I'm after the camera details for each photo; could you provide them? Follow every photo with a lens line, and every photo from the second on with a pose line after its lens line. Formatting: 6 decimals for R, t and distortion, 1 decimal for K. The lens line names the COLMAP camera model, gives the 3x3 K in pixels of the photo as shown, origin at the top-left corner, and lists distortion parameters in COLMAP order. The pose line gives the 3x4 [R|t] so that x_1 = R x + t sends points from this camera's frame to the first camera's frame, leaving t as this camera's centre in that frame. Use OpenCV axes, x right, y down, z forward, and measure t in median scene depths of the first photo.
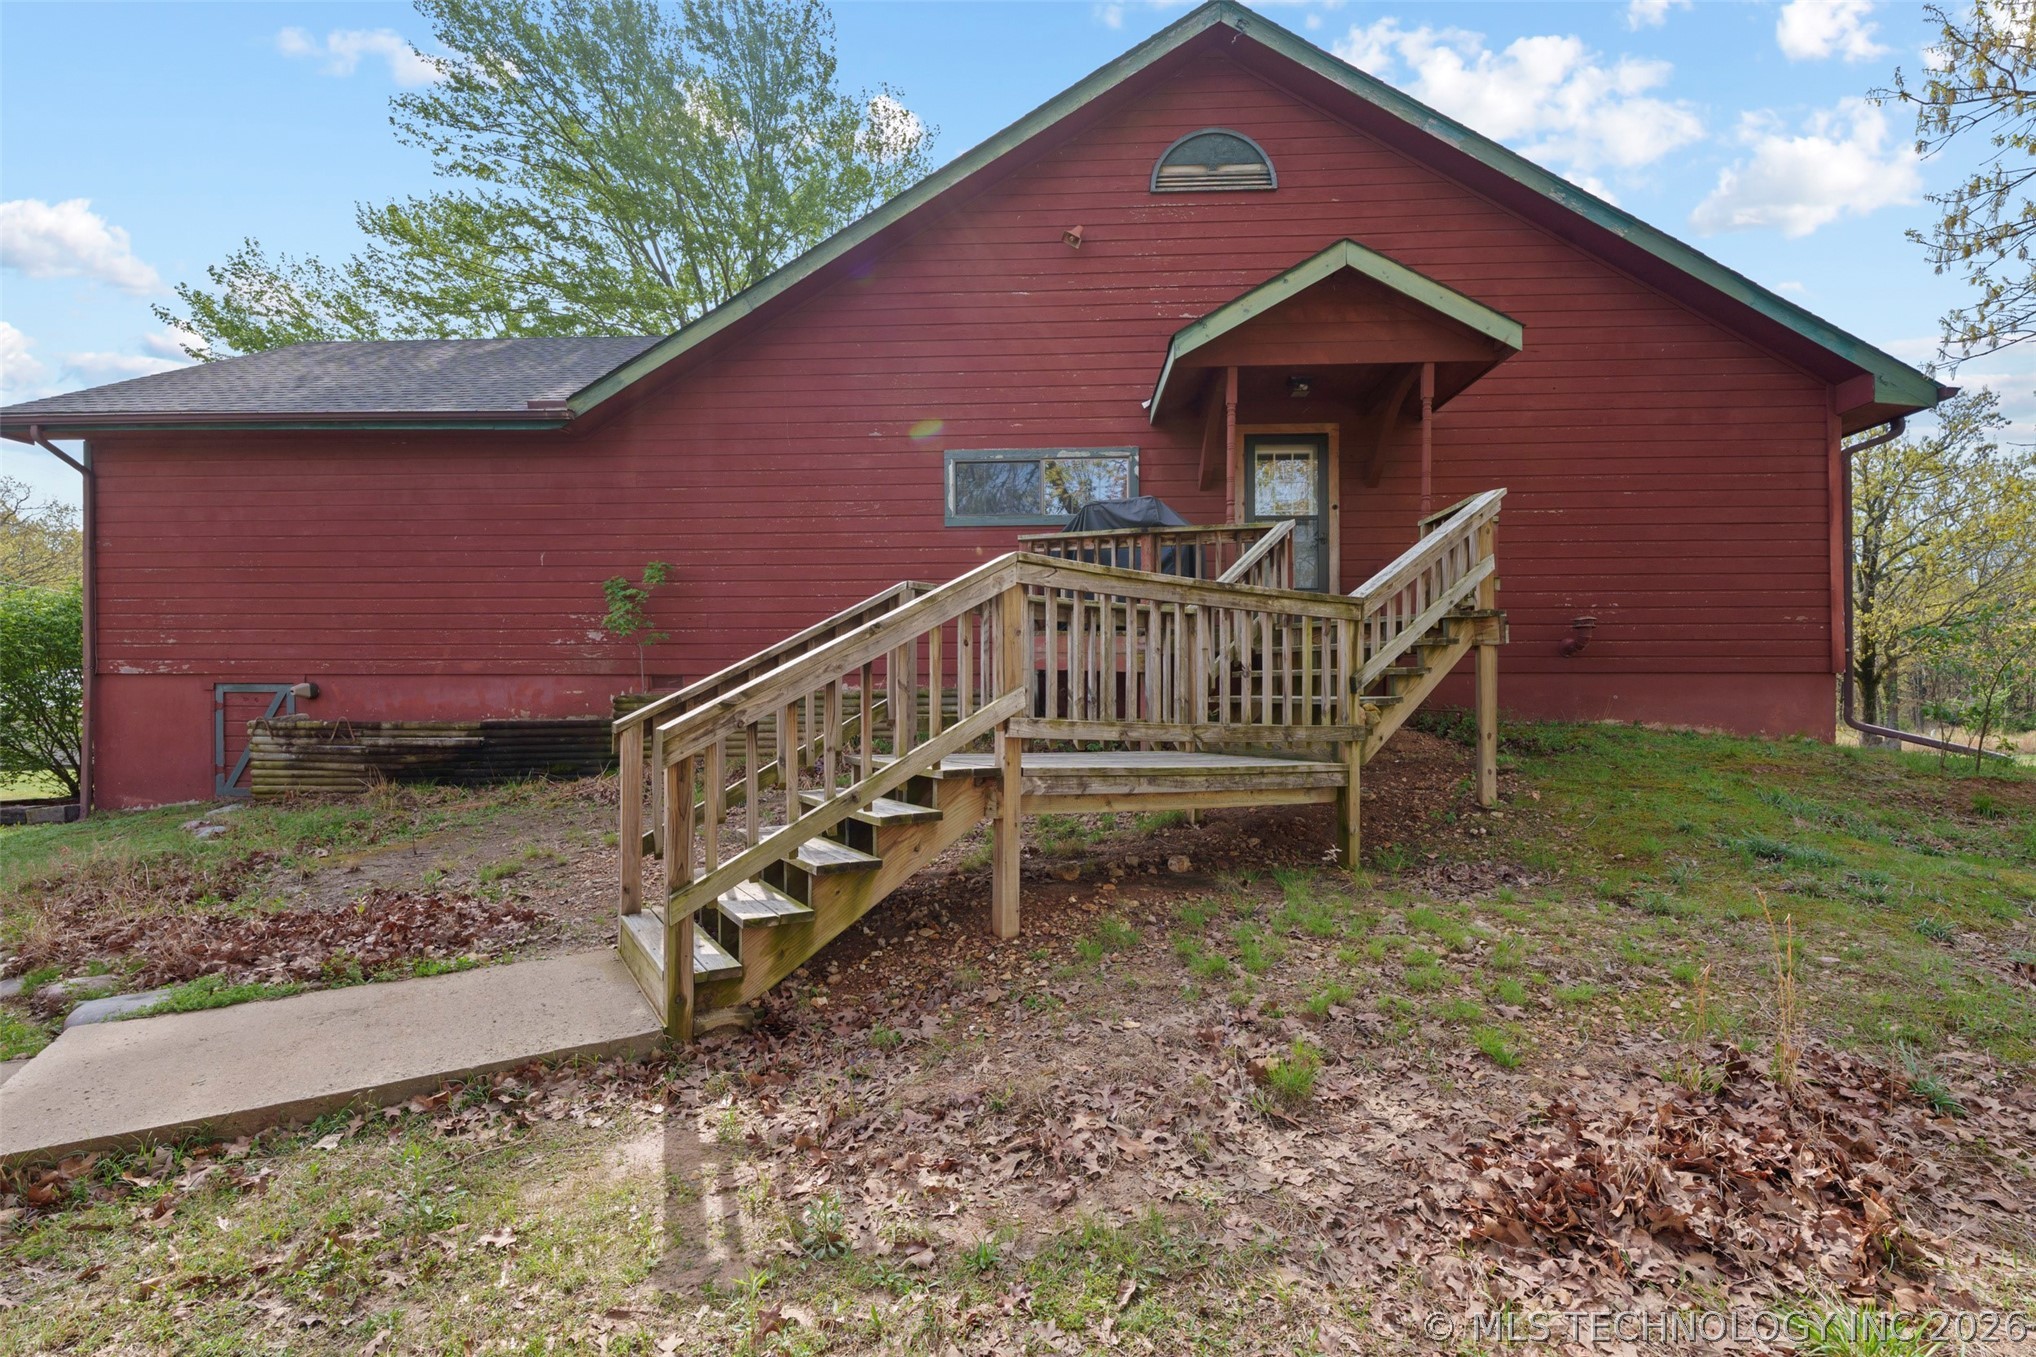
lens RADIAL K [[900.2, 0, 1007.0], [0, 900.2, 677.6], [0, 0, 1]] dist [0.003569, 0.000426]
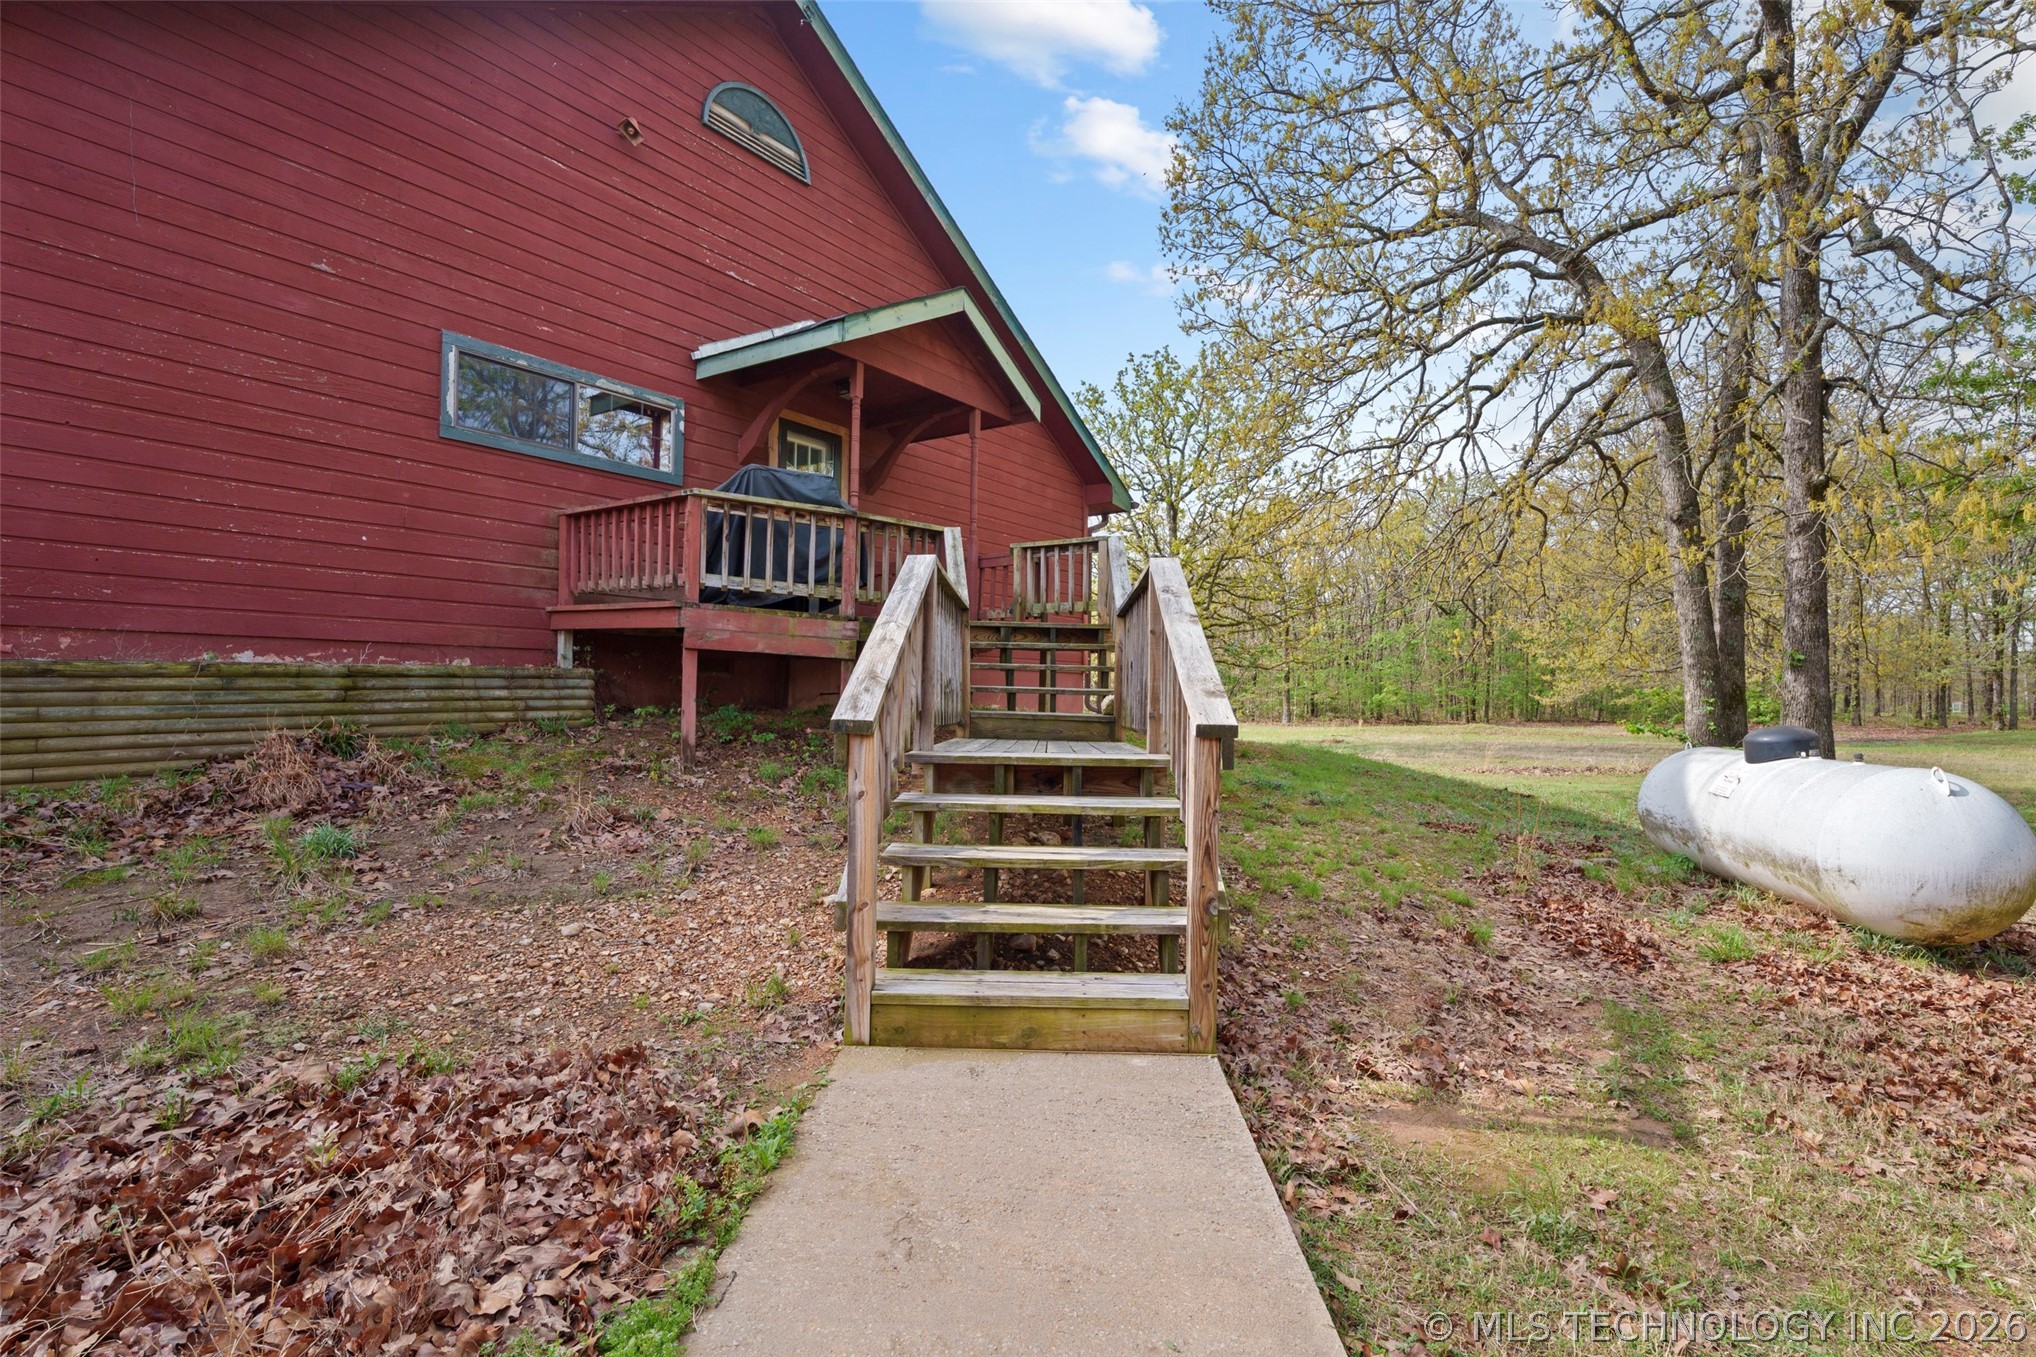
lens RADIAL K [[900.2, 0, 1007.0], [0, 900.2, 677.6], [0, 0, 1]] dist [0.003569, 0.000426]
pose [[0.568687, 0.020438, 0.822300, -0.400390], [-0.039853, 0.999202, 0.002727, 0.005169], [-0.821588, -0.034322, 0.569047, 0.212179]]
